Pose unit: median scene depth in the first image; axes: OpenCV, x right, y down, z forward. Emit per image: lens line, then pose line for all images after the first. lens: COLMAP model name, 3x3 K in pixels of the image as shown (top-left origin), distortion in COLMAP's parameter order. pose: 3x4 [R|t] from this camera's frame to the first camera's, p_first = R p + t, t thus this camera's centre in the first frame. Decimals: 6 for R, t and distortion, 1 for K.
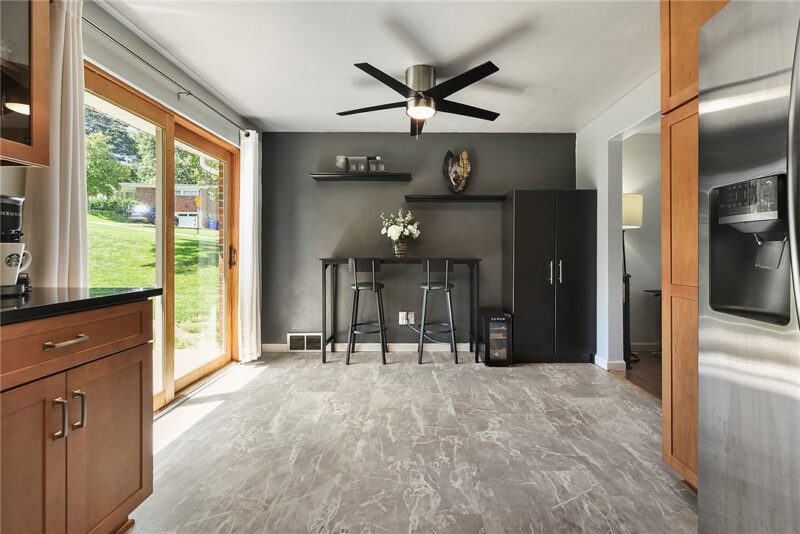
lens RADIAL K [[339.4, 0, 392.1], [0, 339.4, 257.0], [0, 0, 1]] dist [0.003057, -0.001978]
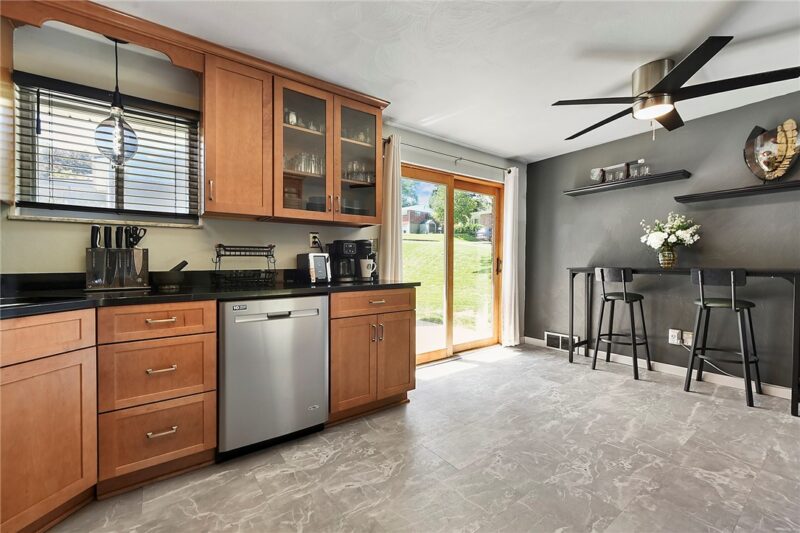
lens RADIAL K [[307.2, 0, 398.6], [0, 307.2, 269.7], [0, 0, 1]] dist [0.002319, -0.000094]
pose [[0.613926, 0.013740, -0.789244, 0.248058], [-0.006771, 0.999903, 0.012140, 0.002669], [0.789335, -0.002109, 0.613960, -0.053754]]
